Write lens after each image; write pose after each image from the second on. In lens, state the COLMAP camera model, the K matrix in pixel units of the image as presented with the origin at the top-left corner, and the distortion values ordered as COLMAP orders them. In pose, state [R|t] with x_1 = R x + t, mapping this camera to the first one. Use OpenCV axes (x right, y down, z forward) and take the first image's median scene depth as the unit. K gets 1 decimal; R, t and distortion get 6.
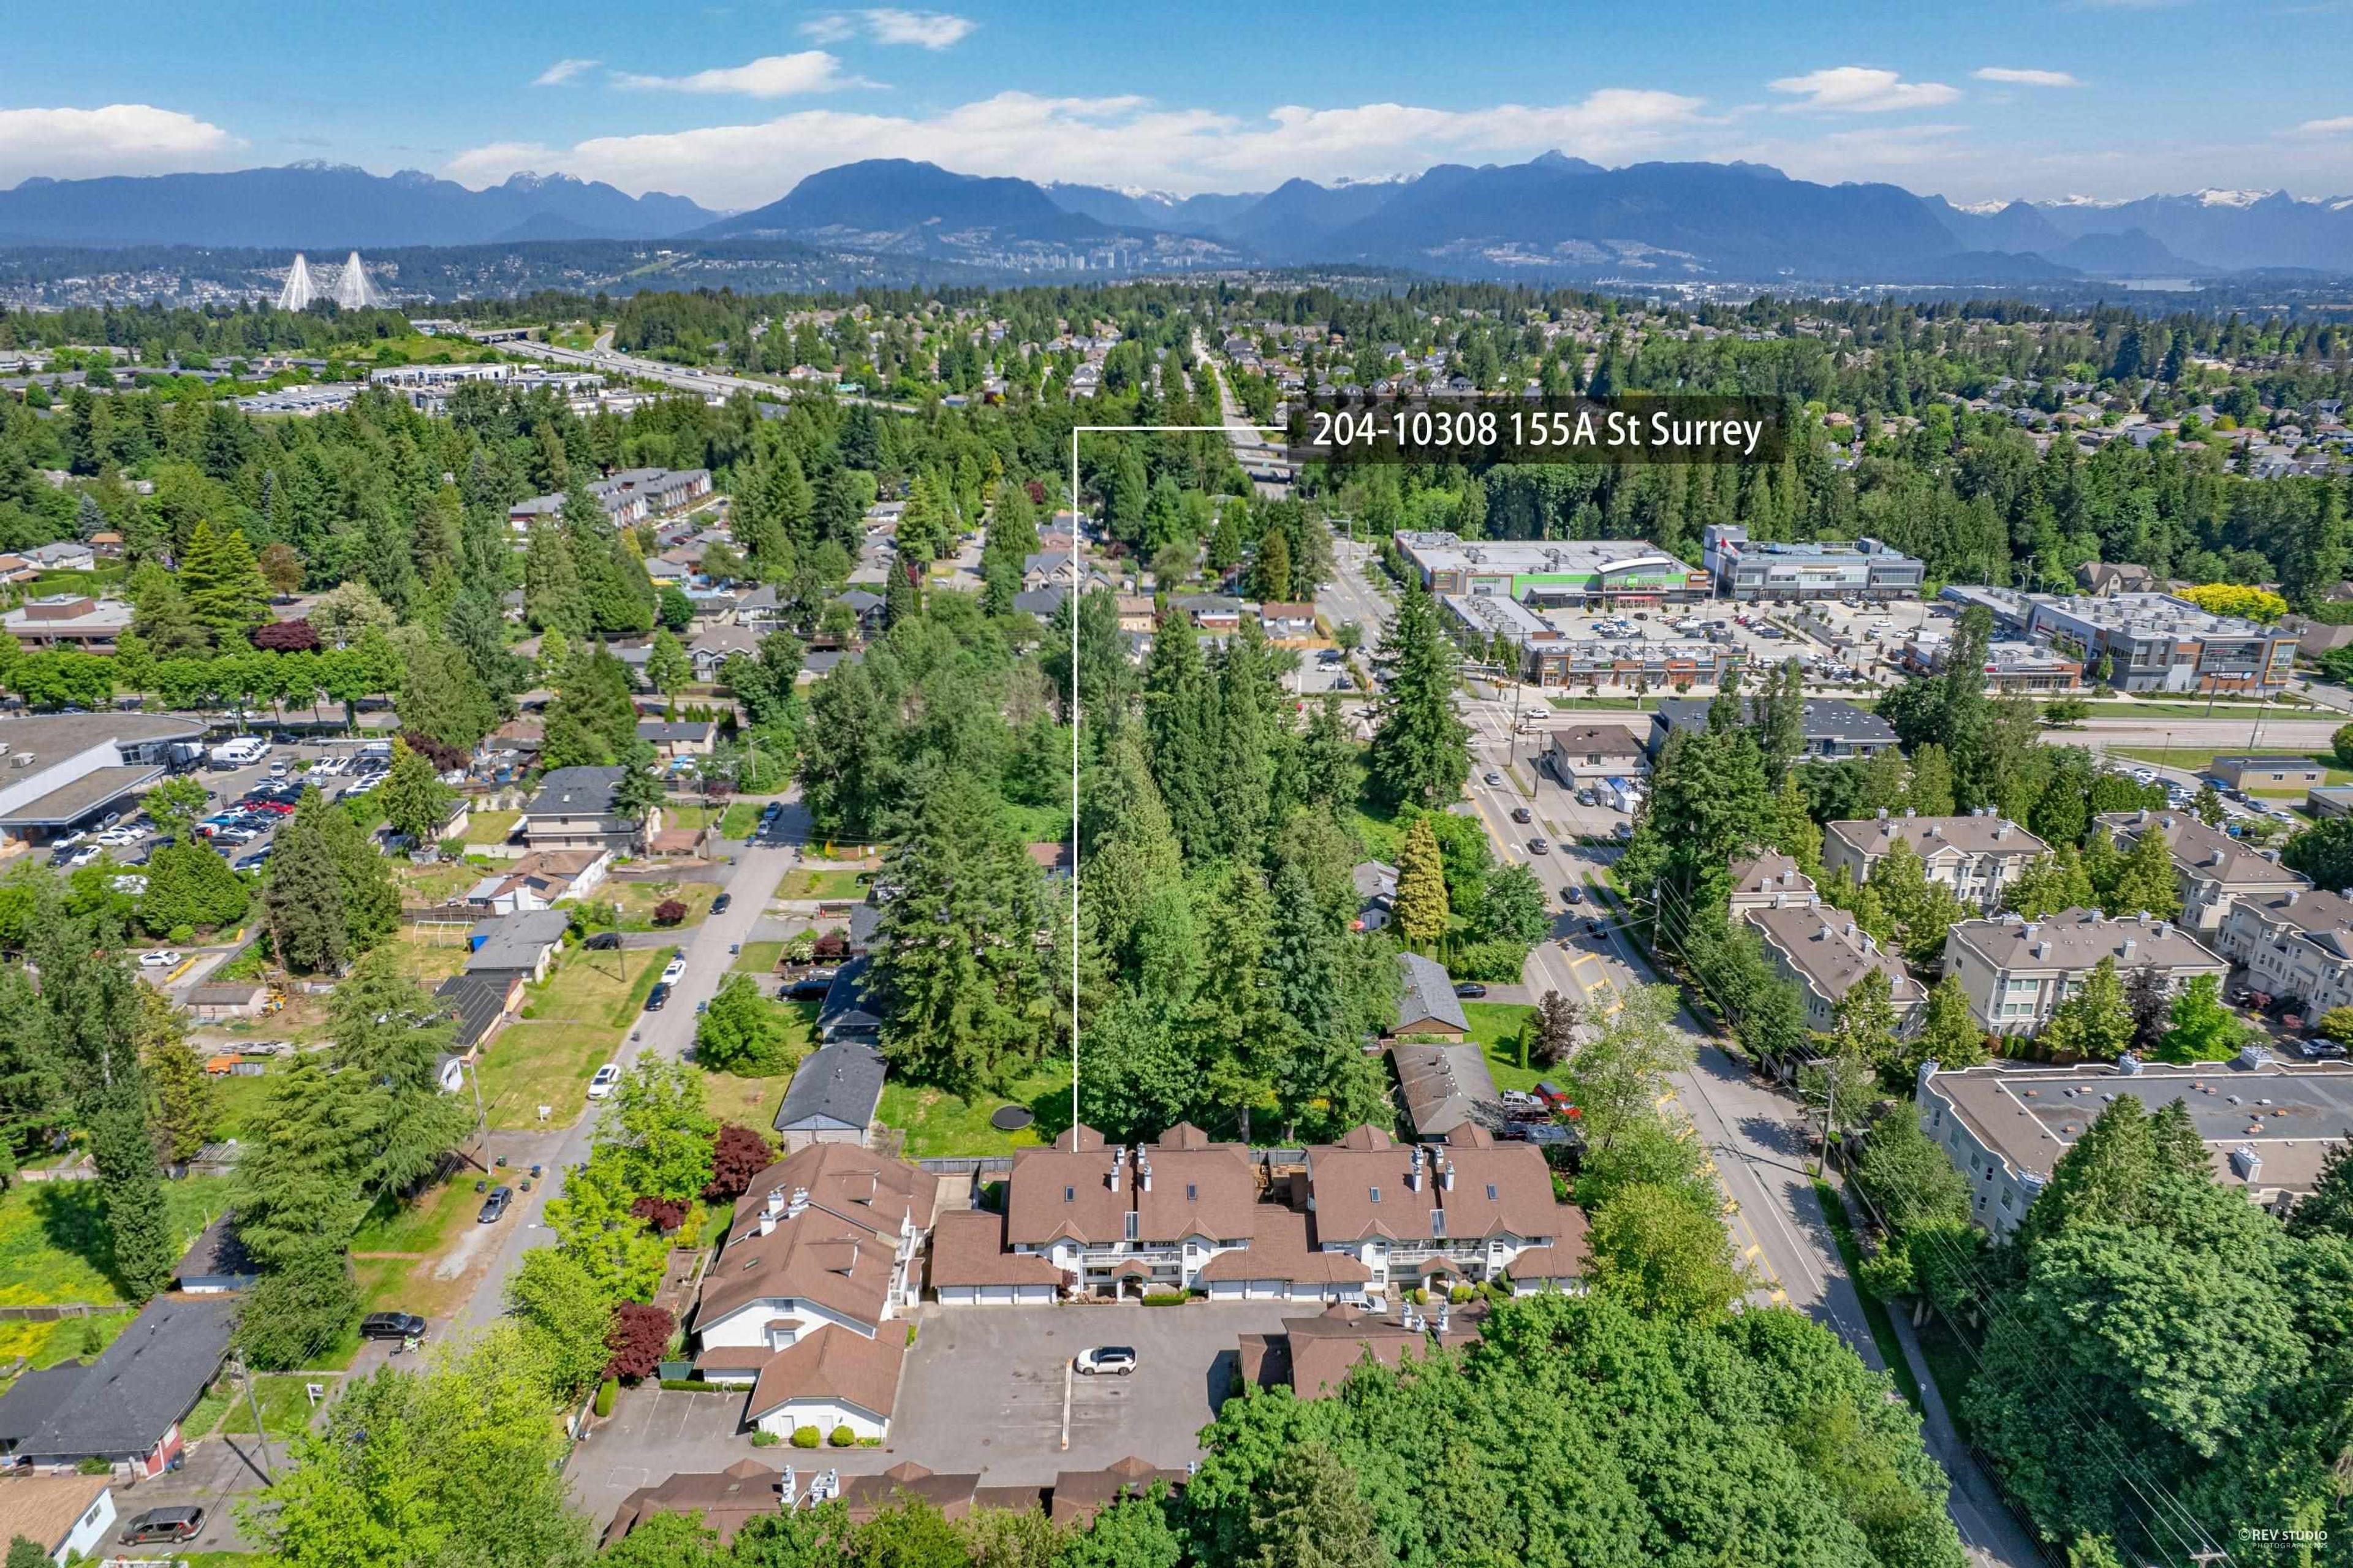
lens RADIAL K [[1519.2, 0, 1189.0], [0, 1519.2, 800.3], [0, 0, 1]] dist [-0.040041, 0.033485]
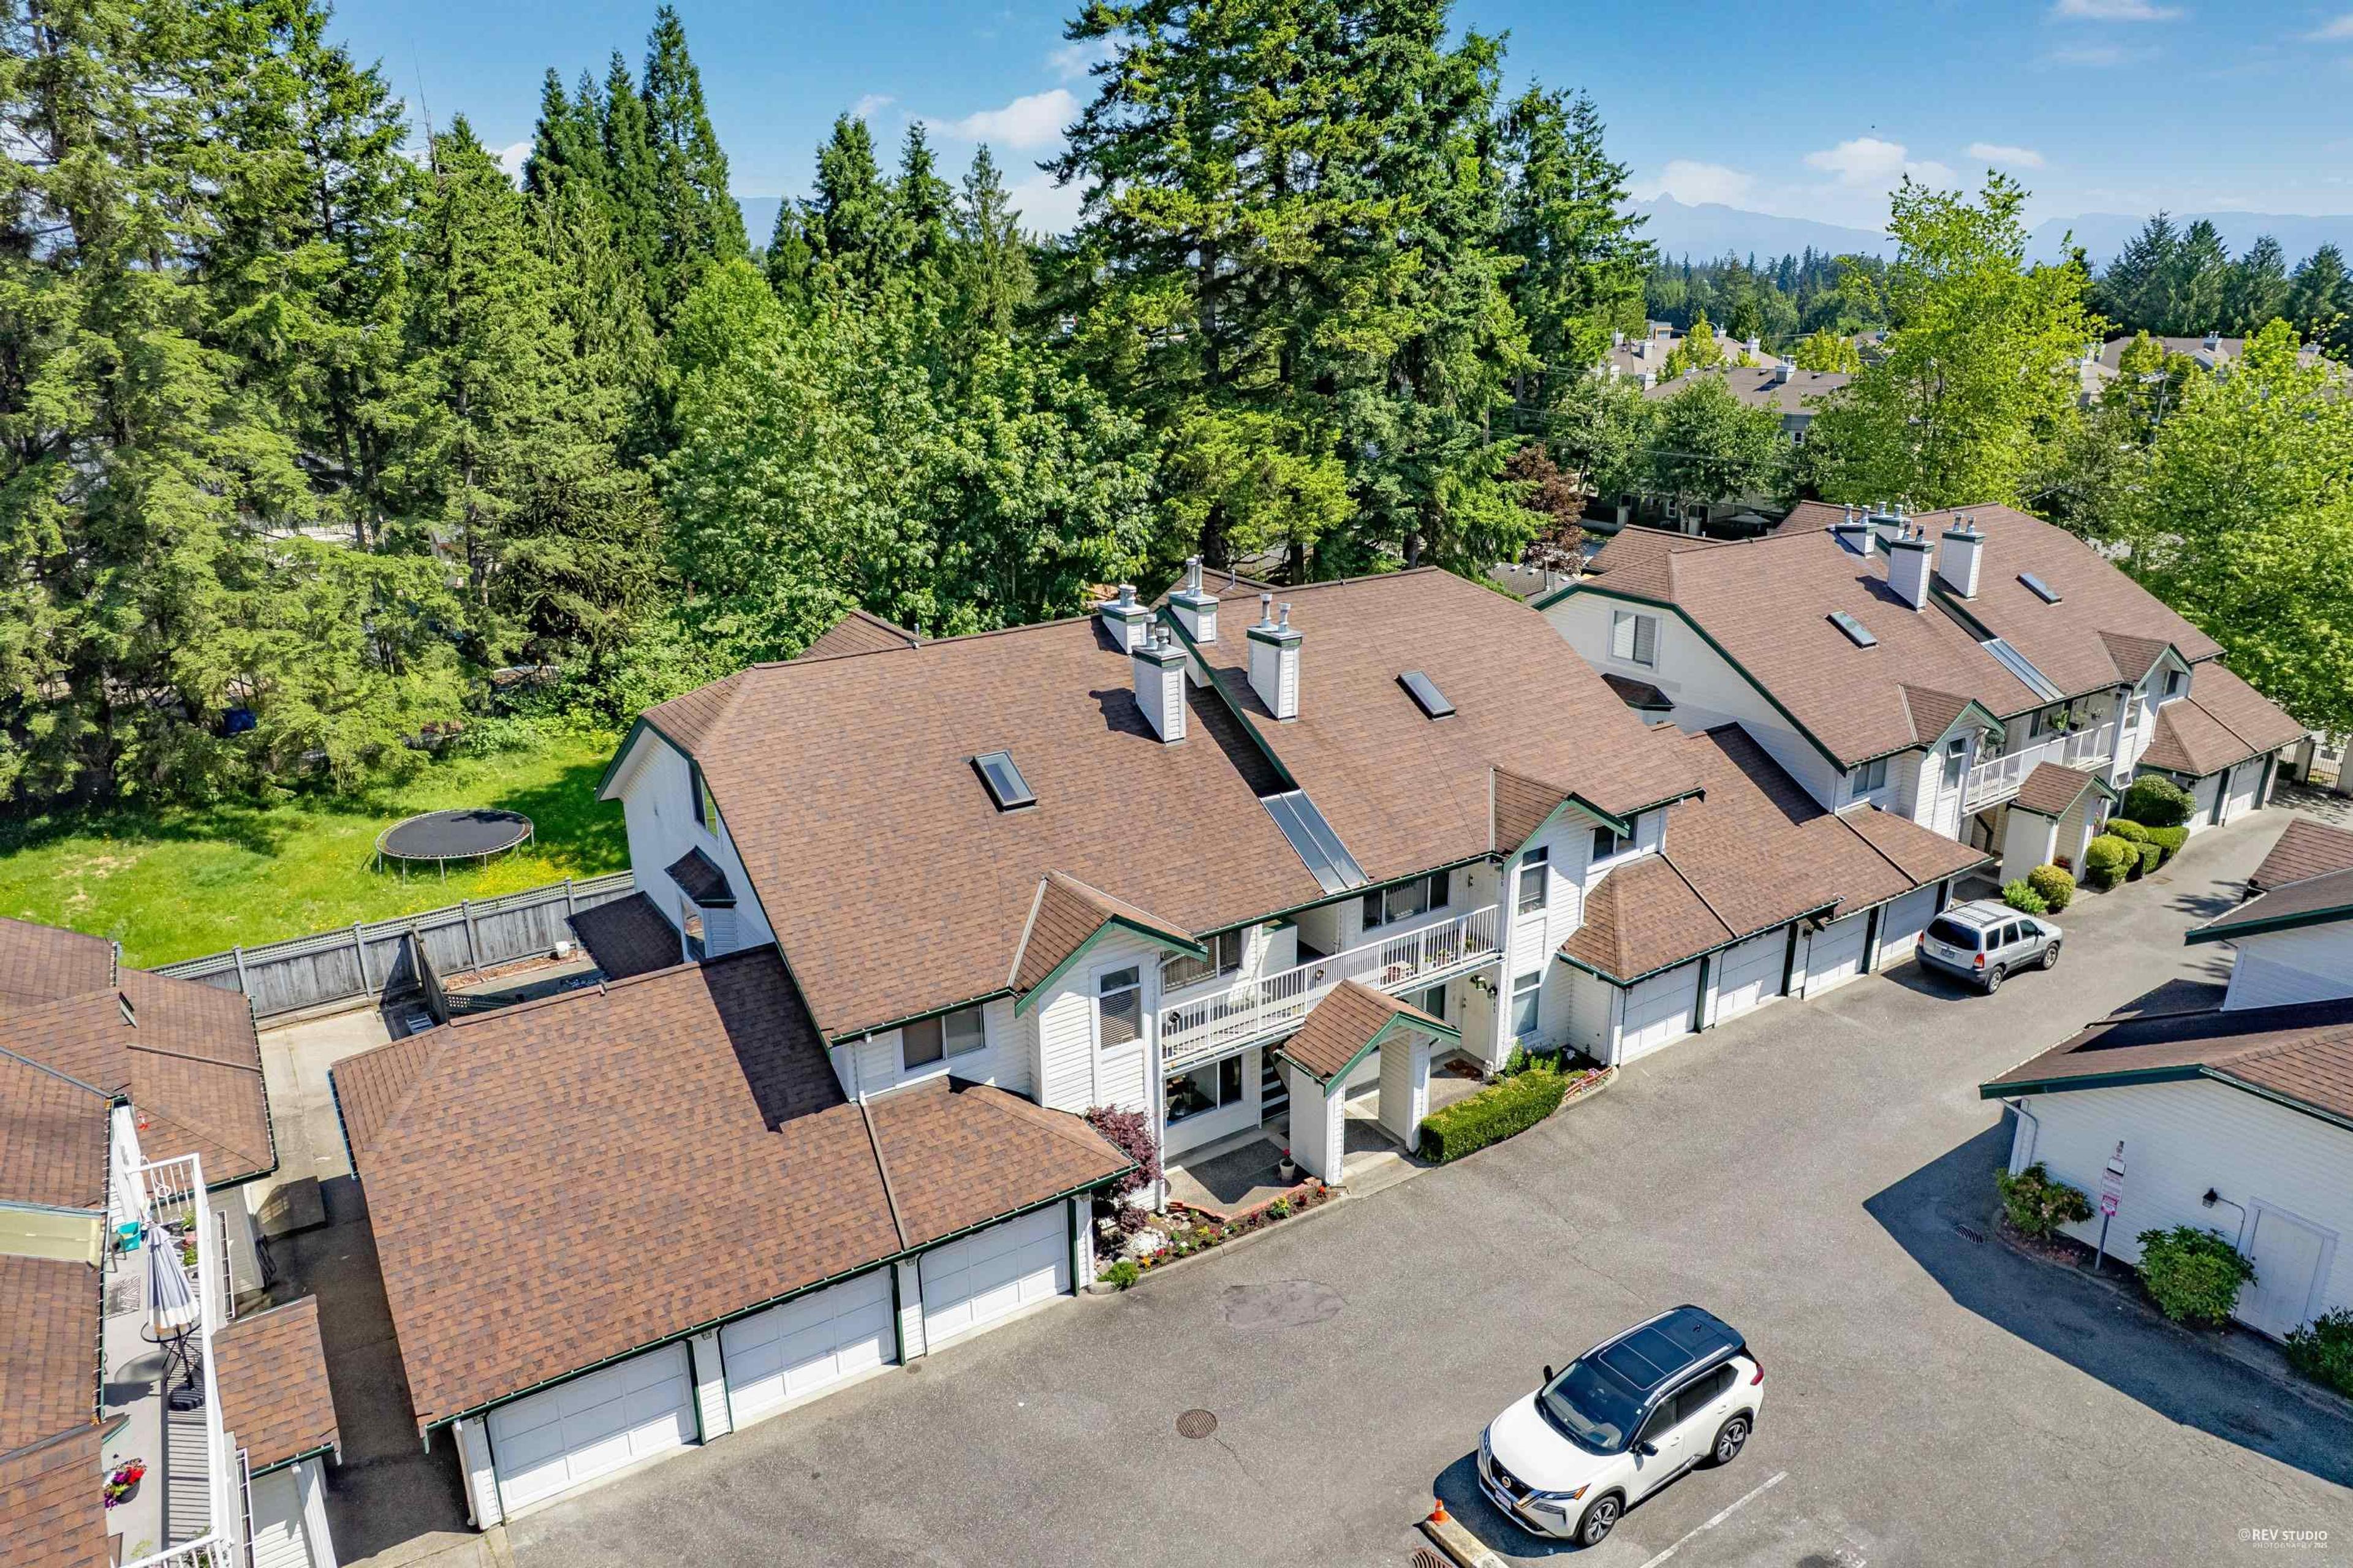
lens RADIAL K [[1519.2, 0, 1168.3], [0, 1519.2, 763.5], [0, 0, 1]] dist [-0.040041, 0.033485]
pose [[0.859095, -0.177214, 0.480158, -0.162191], [0.198311, 0.980115, 0.006920, 0.261782], [-0.471836, 0.089276, 0.877155, 0.803086]]
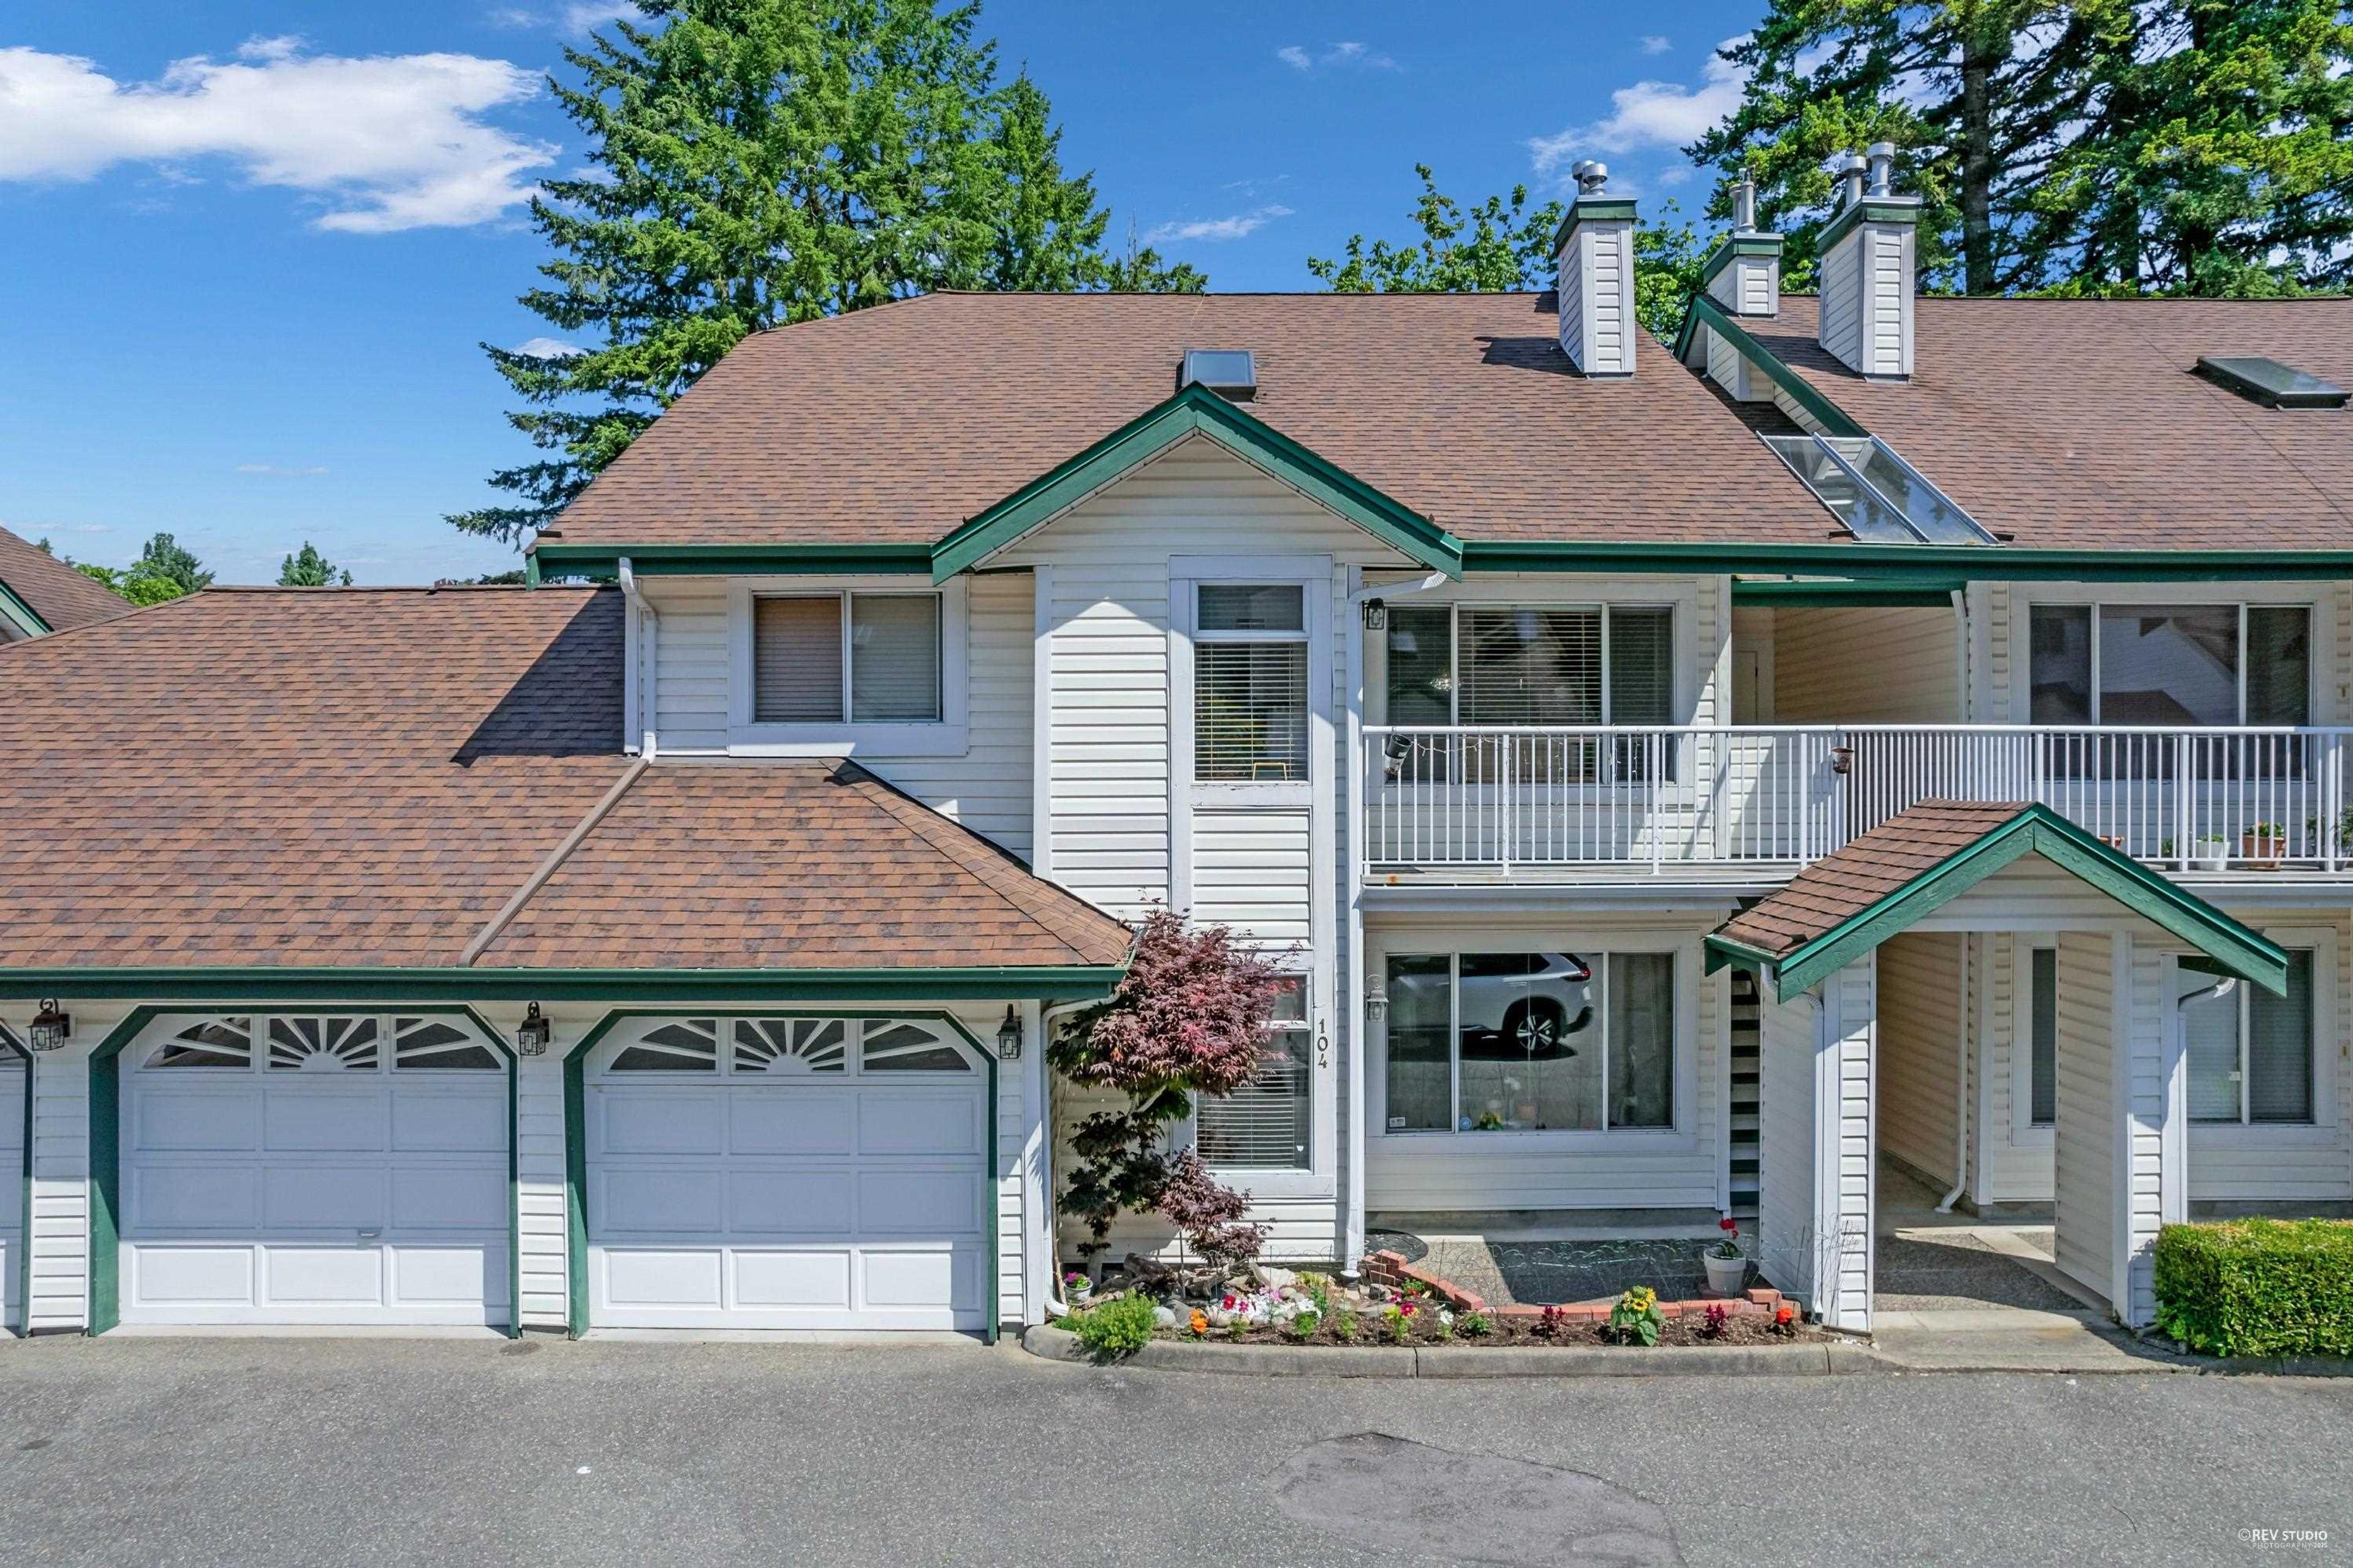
lens RADIAL K [[1519.2, 0, 1216.9], [0, 1519.2, 781.2], [0, 0, 1]] dist [-0.040041, 0.033485]
pose [[0.999405, -0.009718, -0.033100, -0.075451], [-0.002254, 0.939057, -0.343754, 0.328701], [0.034423, 0.343624, 0.938476, 0.907455]]
